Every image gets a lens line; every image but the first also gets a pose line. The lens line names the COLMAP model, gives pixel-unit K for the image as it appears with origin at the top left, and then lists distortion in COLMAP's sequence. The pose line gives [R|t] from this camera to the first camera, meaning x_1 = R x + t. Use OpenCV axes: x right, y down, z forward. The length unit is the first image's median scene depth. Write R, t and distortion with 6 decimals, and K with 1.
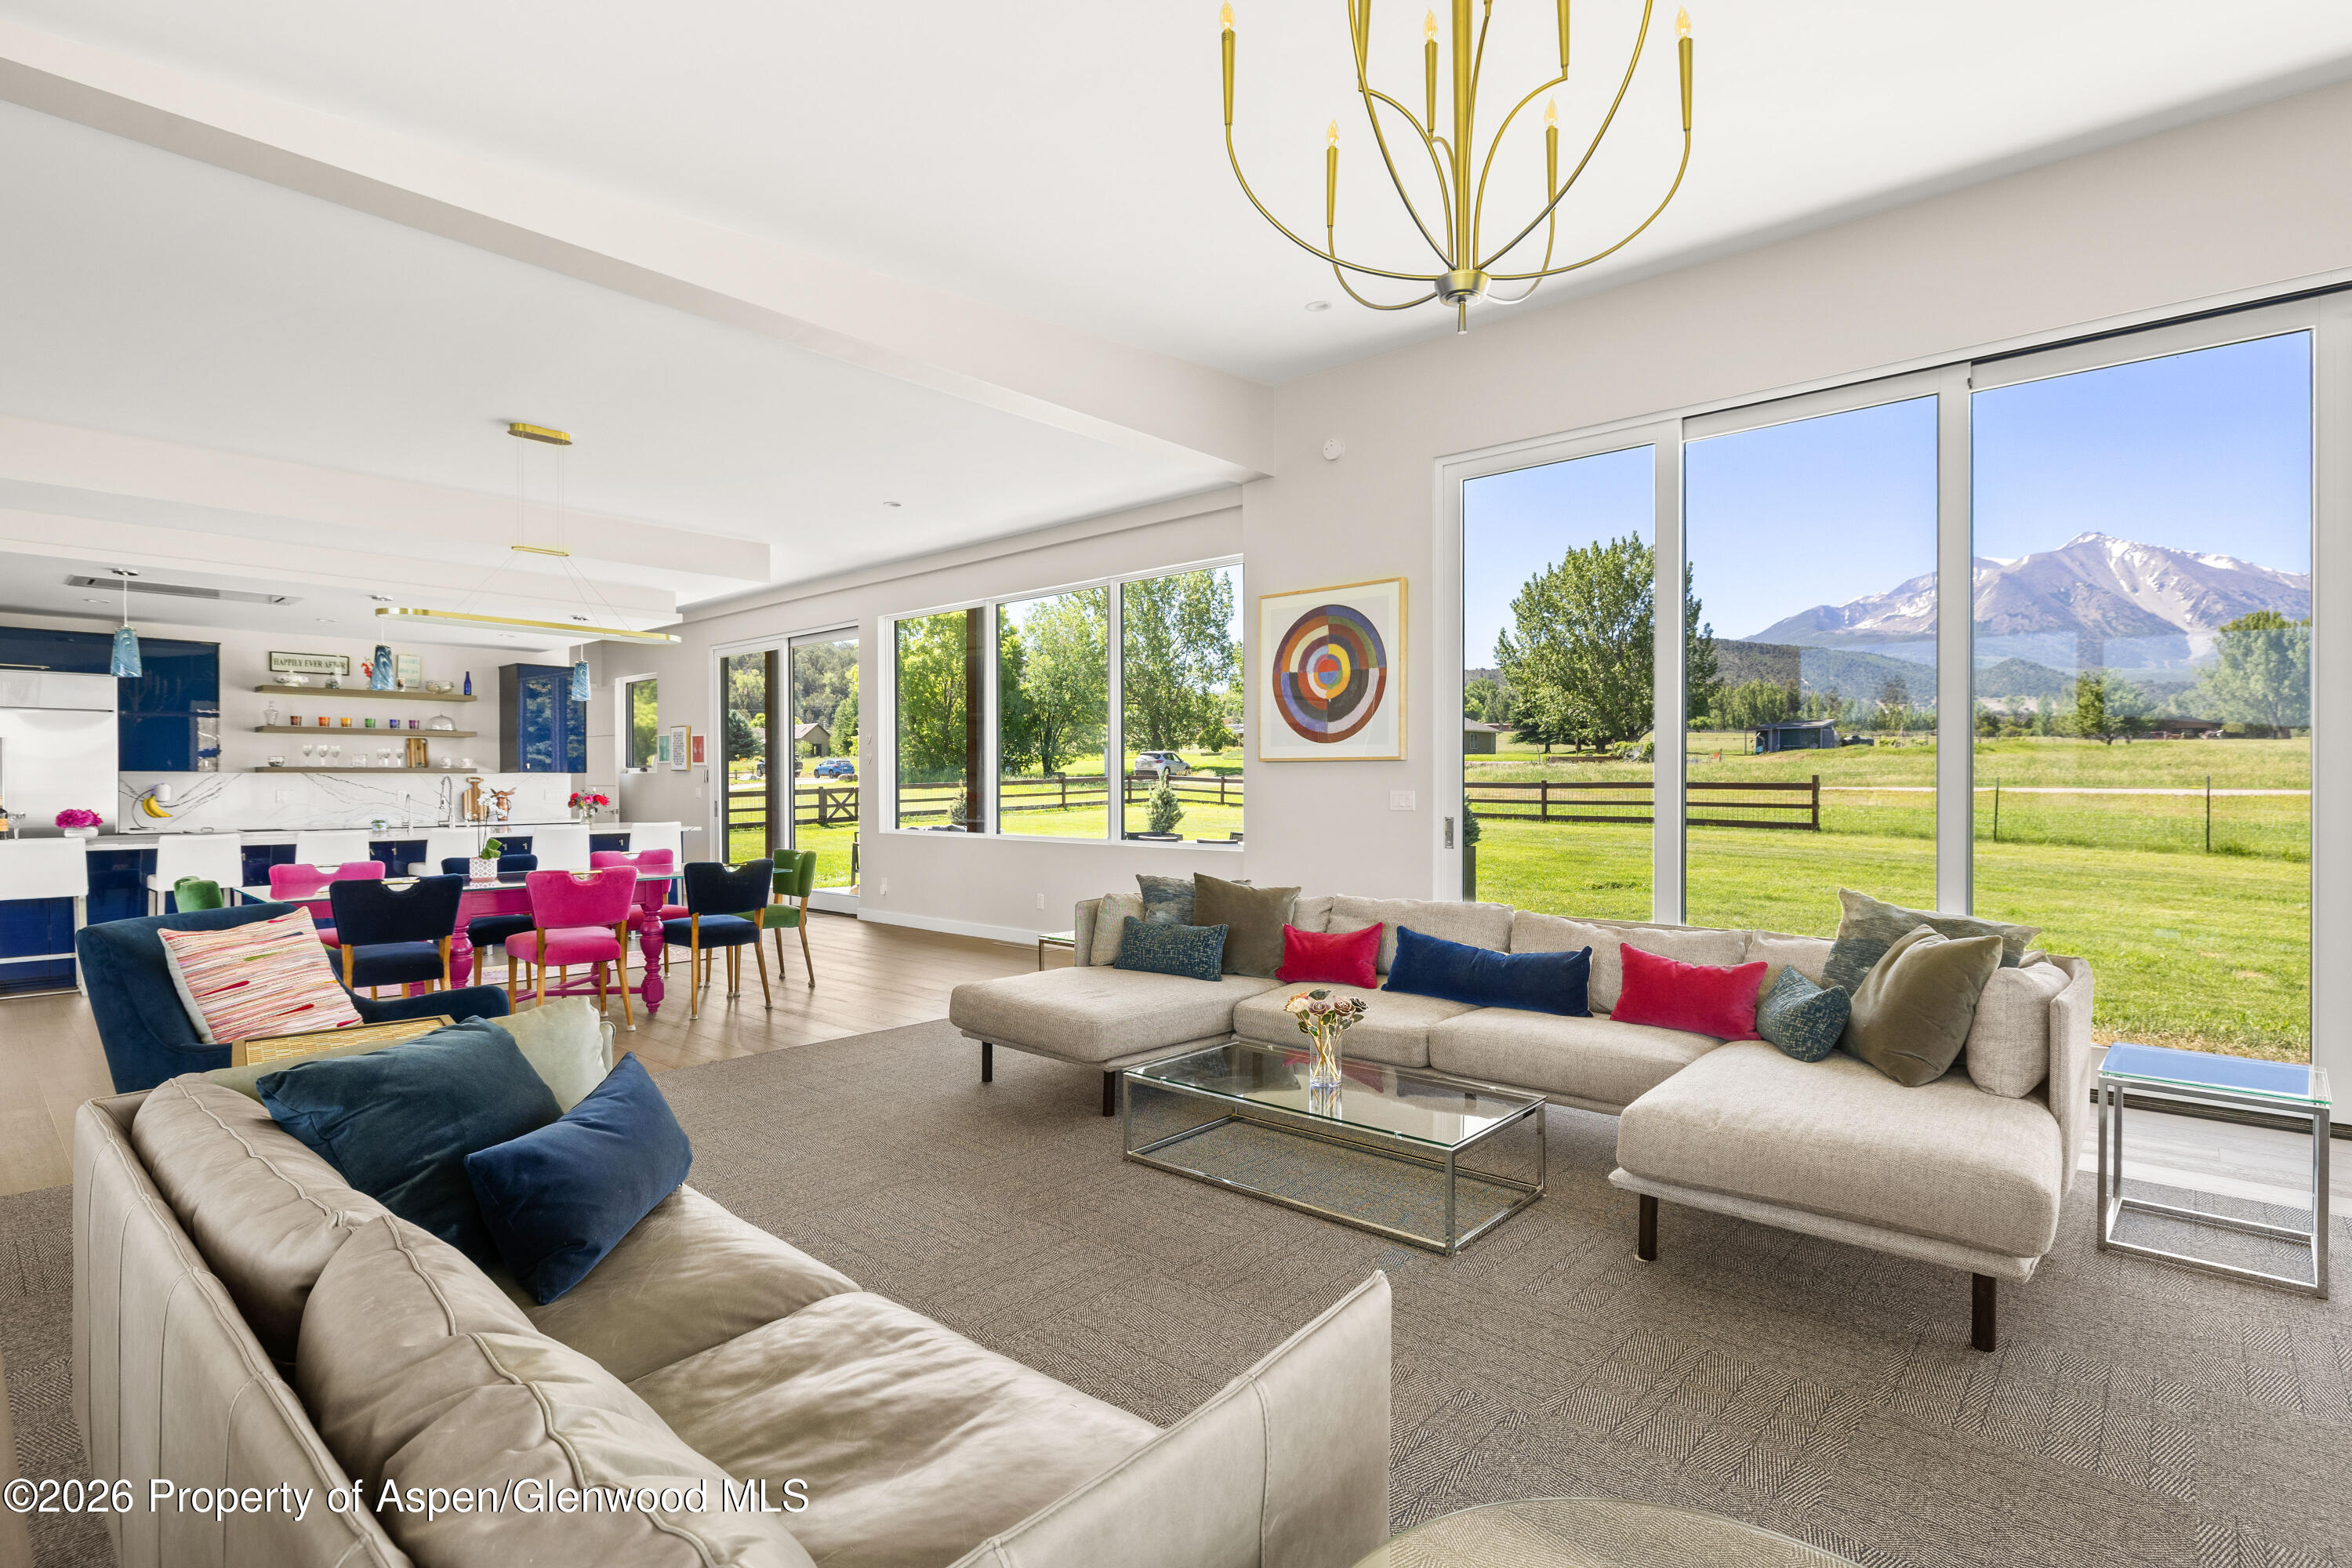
lens RADIAL K [[1116.4, 0, 1172.9], [0, 1116.4, 780.7], [0, 0, 1]] dist [-0.010740, 0.000557]
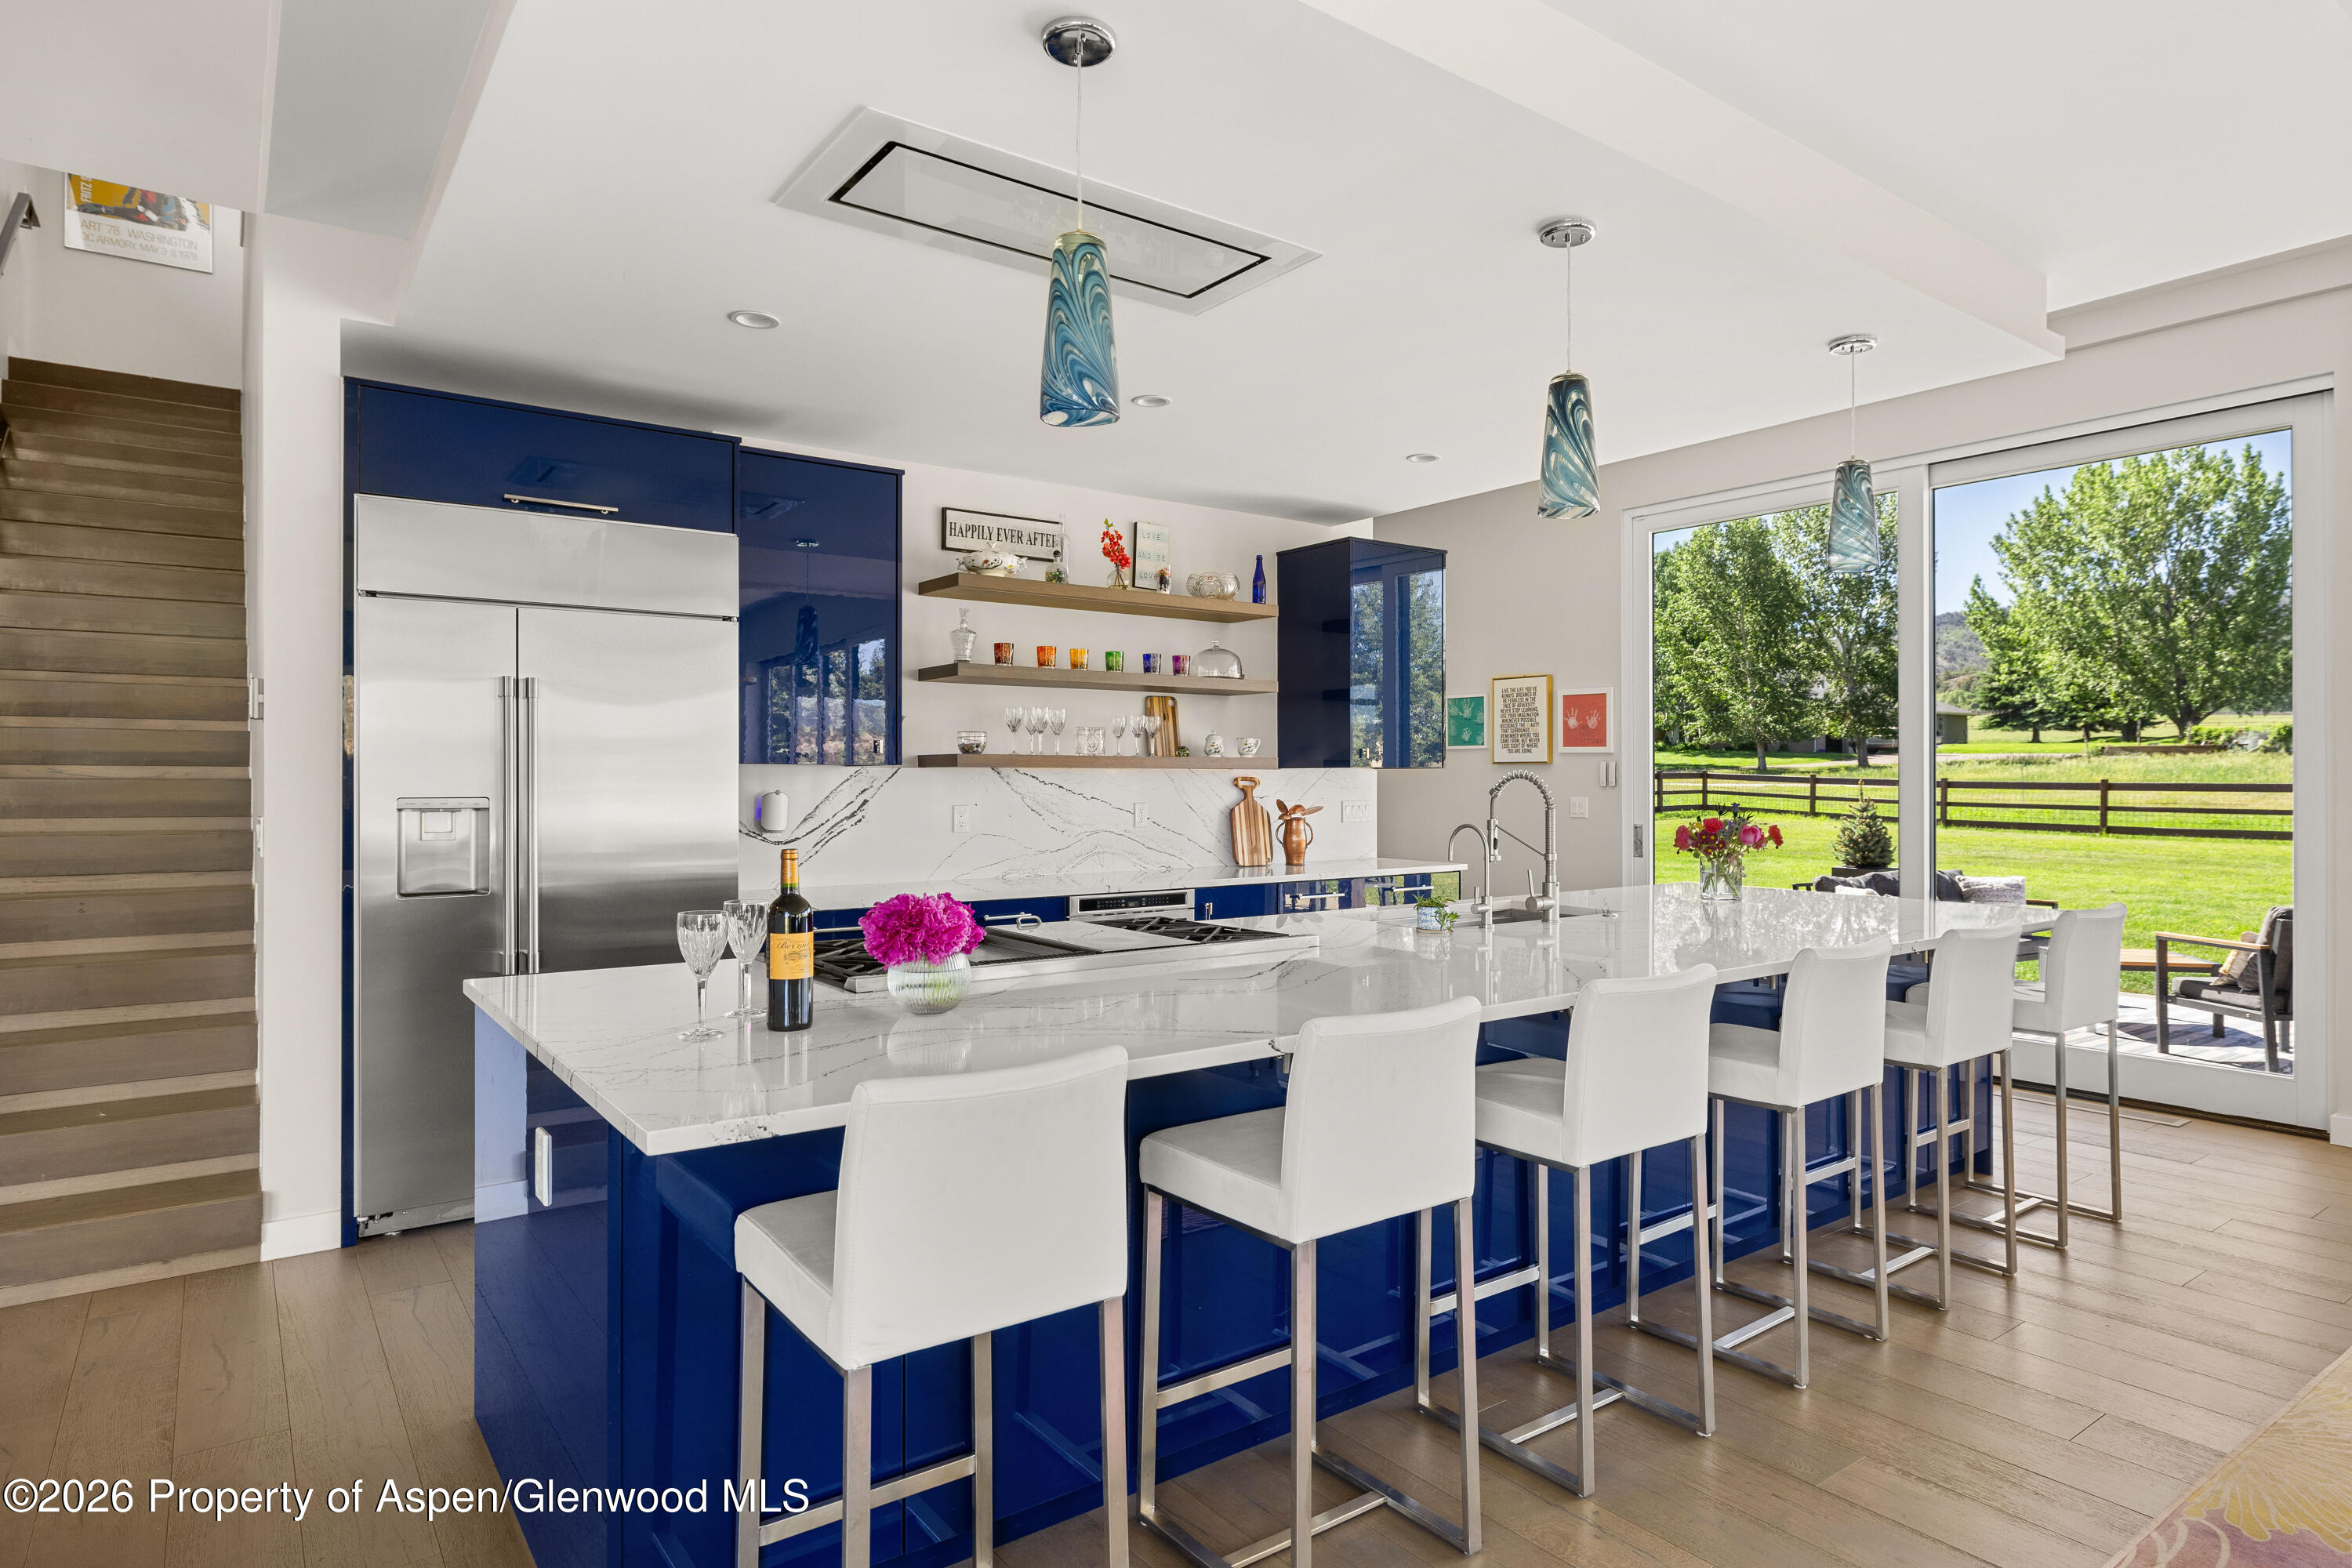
lens RADIAL K [[1296.5, 0, 1187.3], [0, 1296.5, 779.7], [0, 0, 1]] dist [0.002525, -0.001235]
pose [[0.986066, -0.001750, -0.166347, -0.095843], [0.001607, 0.999998, -0.000995, -0.000201], [0.166348, 0.000714, 0.986067, 0.073529]]
